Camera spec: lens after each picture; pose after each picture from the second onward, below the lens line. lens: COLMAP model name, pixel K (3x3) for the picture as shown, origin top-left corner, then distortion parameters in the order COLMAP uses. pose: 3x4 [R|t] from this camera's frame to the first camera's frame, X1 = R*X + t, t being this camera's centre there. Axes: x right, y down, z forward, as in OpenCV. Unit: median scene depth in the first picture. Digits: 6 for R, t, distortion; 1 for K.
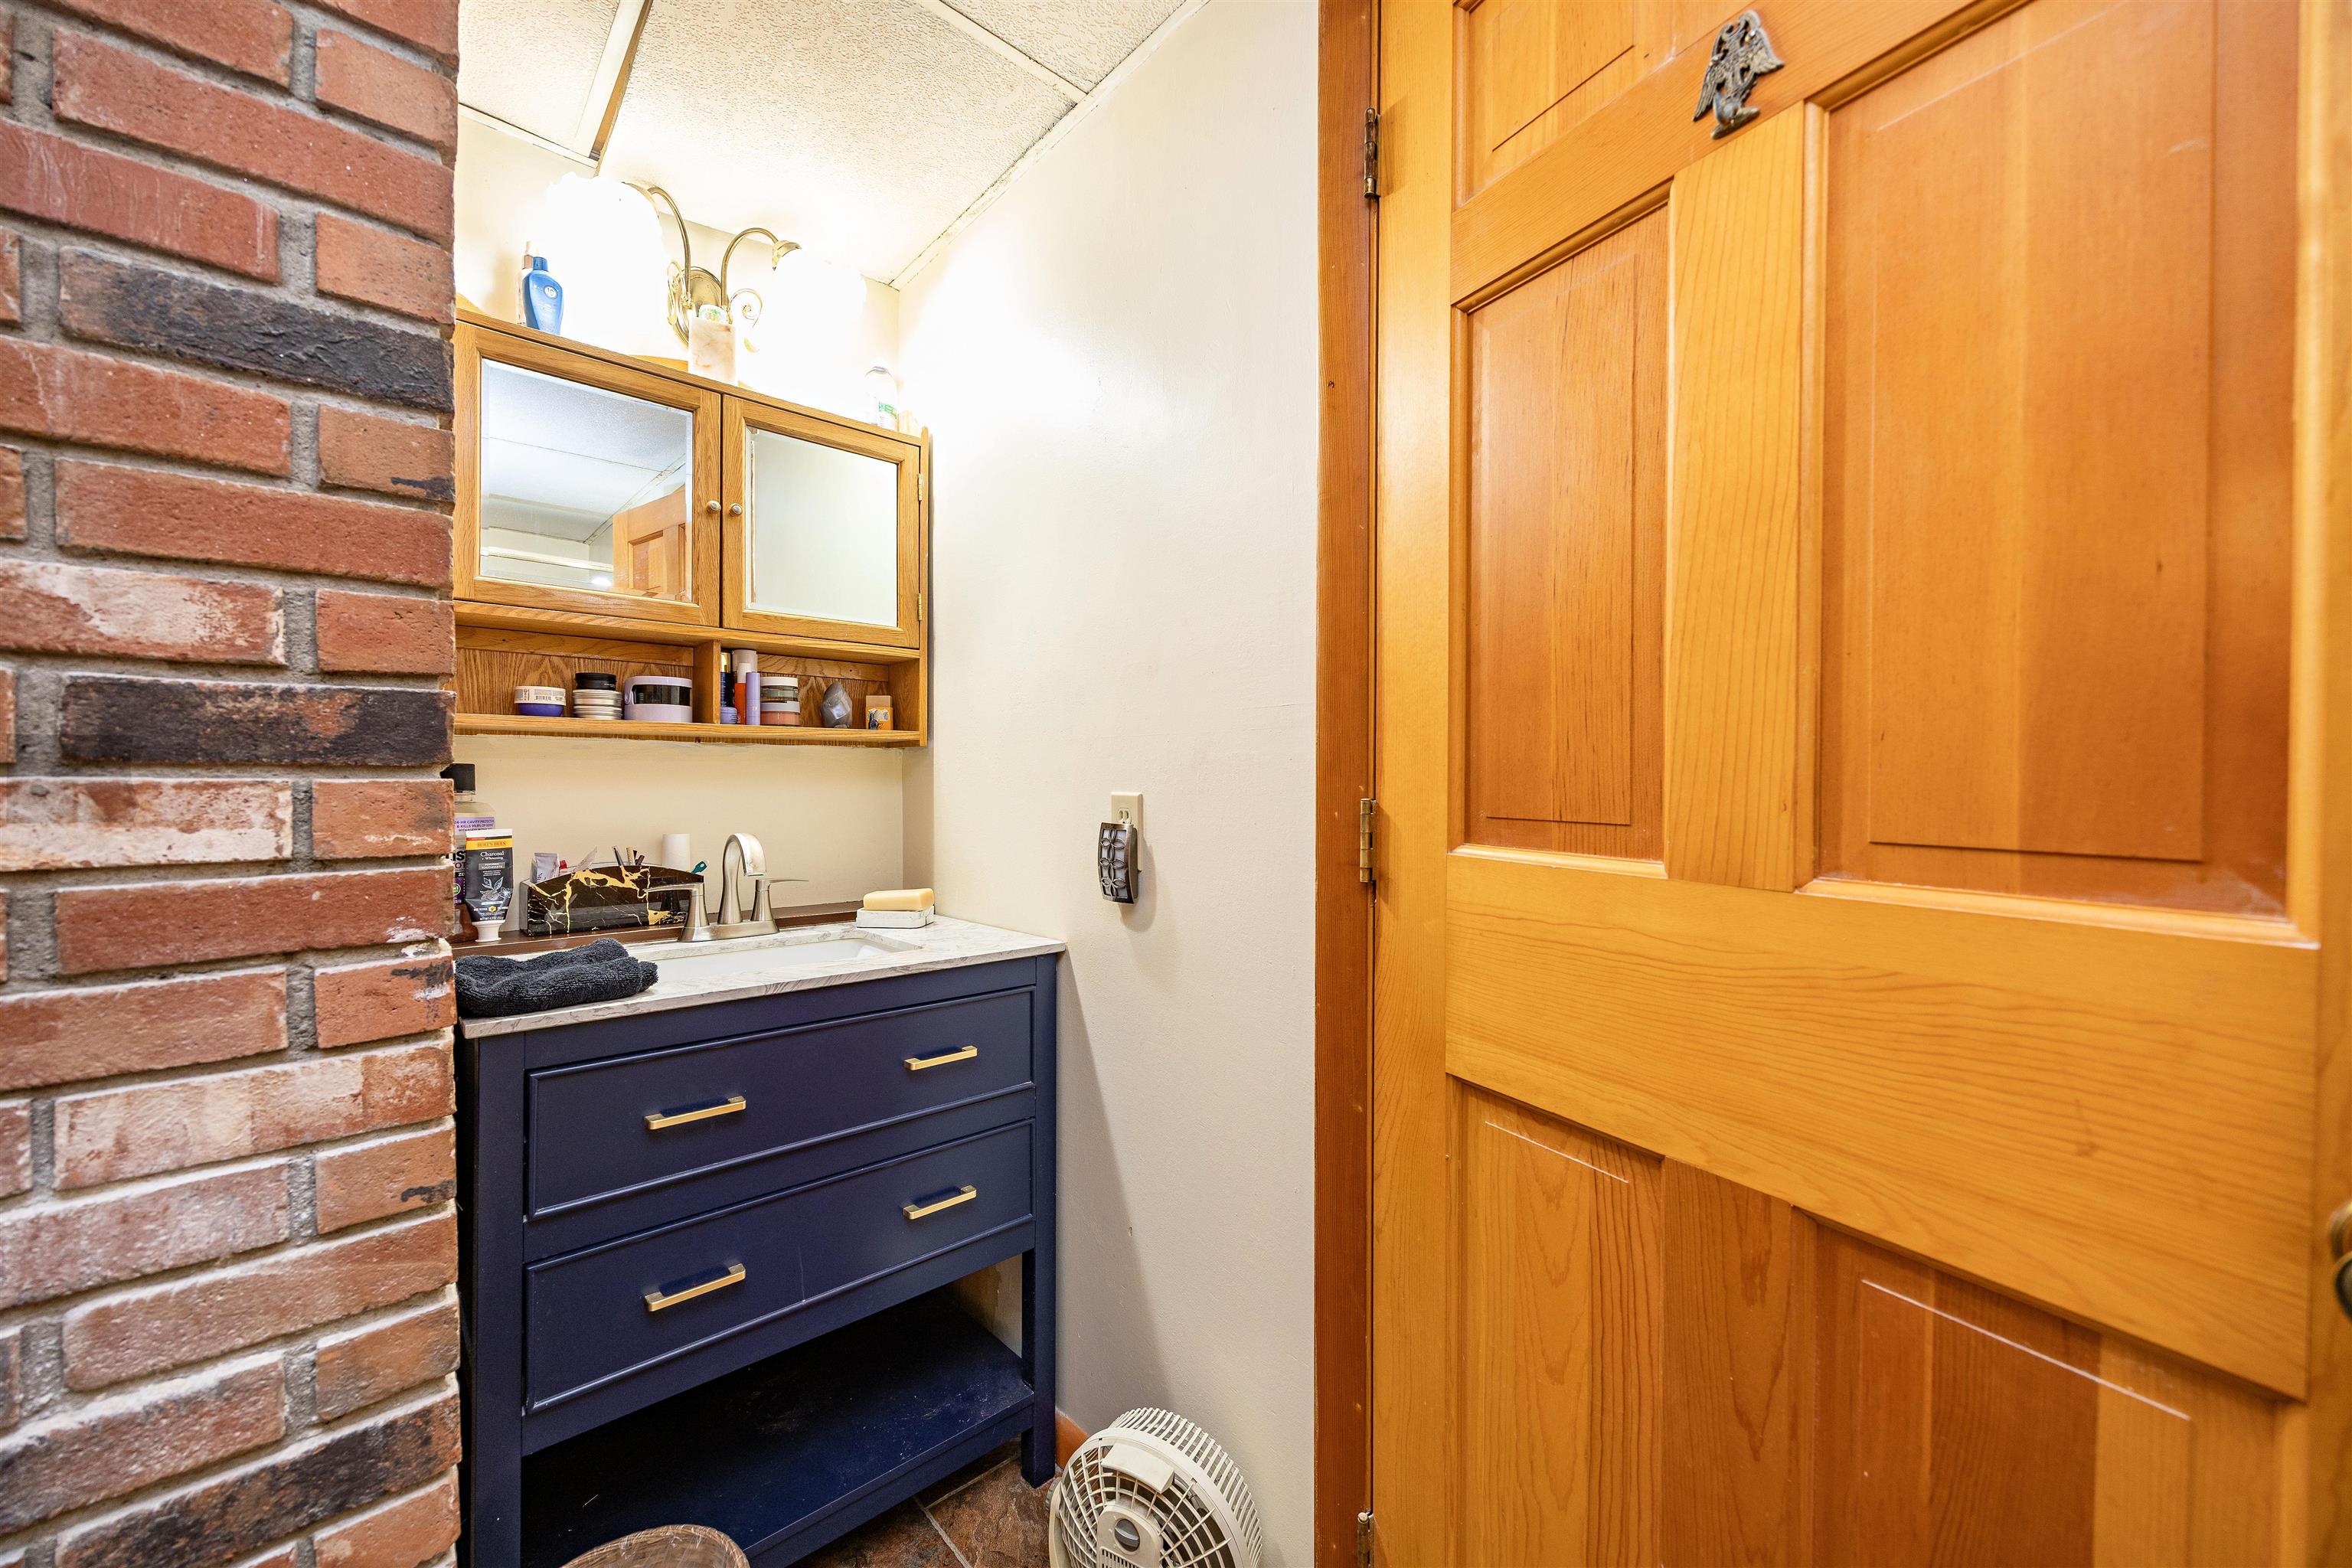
lens RADIAL K [[882.6, 0, 1171.8], [0, 882.6, 786.1], [0, 0, 1]] dist [-0.003760, -0.000039]
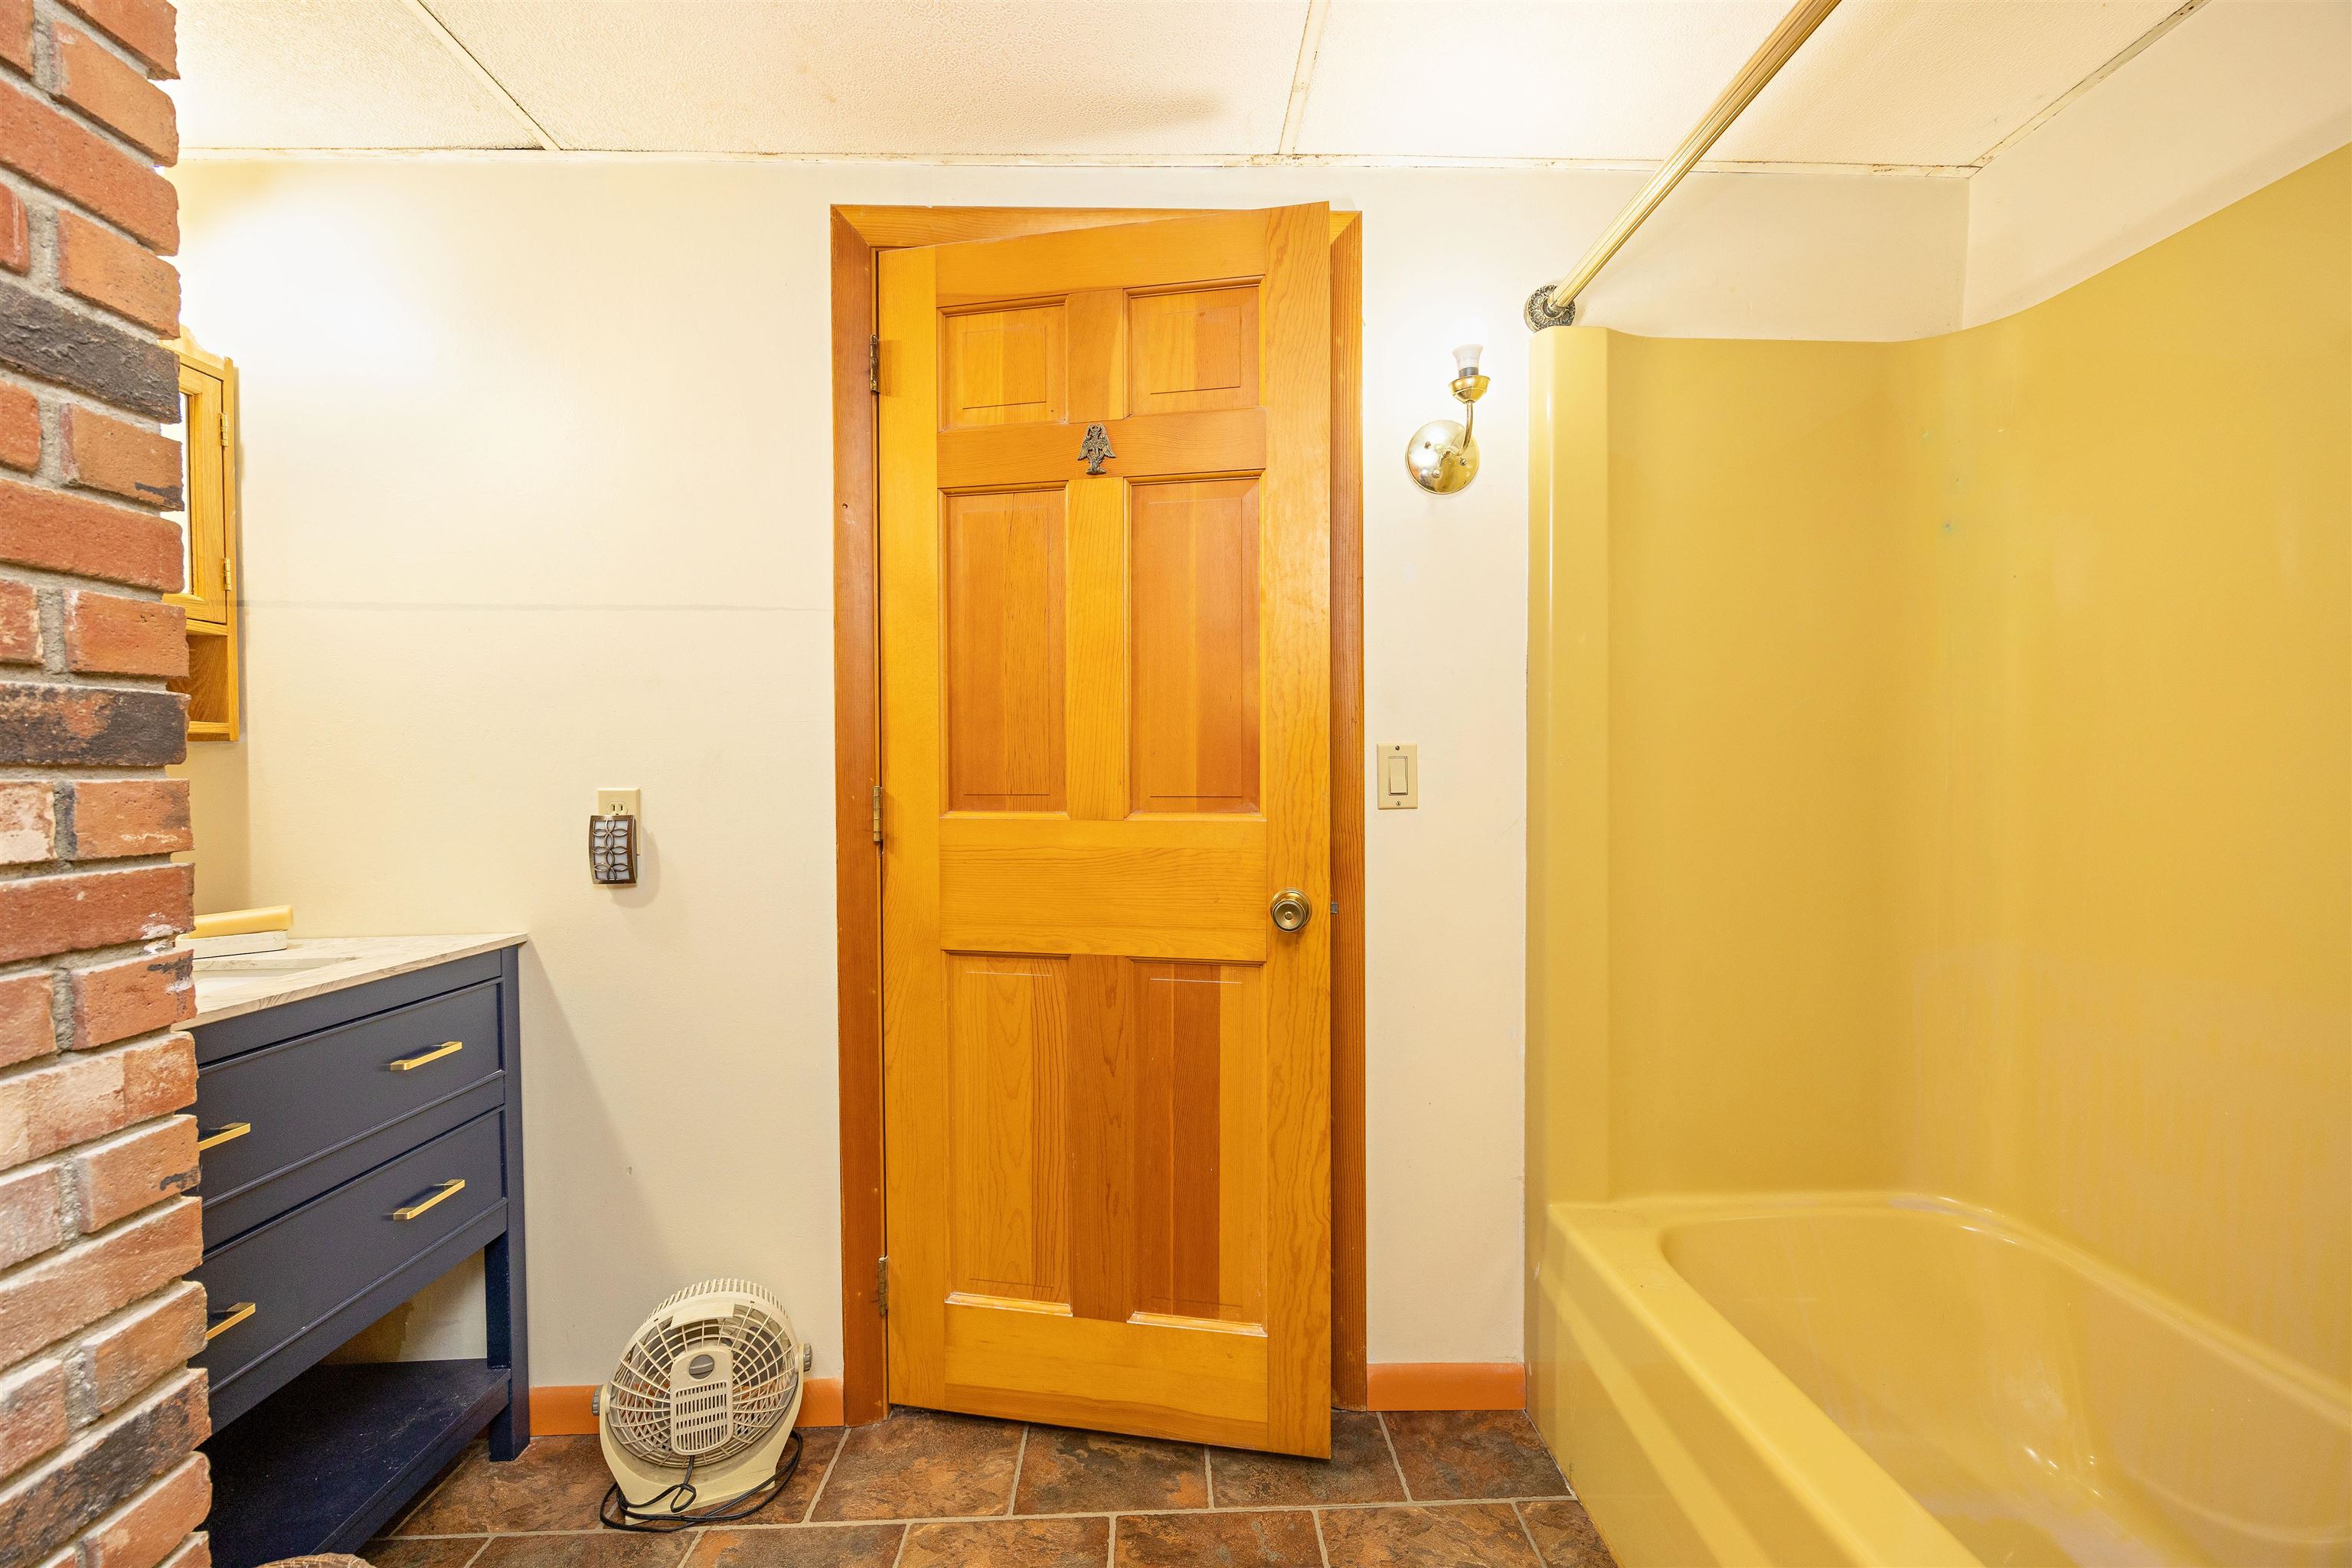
lens RADIAL K [[882.6, 0, 1171.8], [0, 882.6, 786.1], [0, 0, 1]] dist [-0.003760, -0.000039]
pose [[0.661177, -0.018630, 0.749998, -0.883902], [0.015300, 0.999819, 0.011348, 0.007188], [-0.750074, 0.003972, 0.661342, -0.583538]]
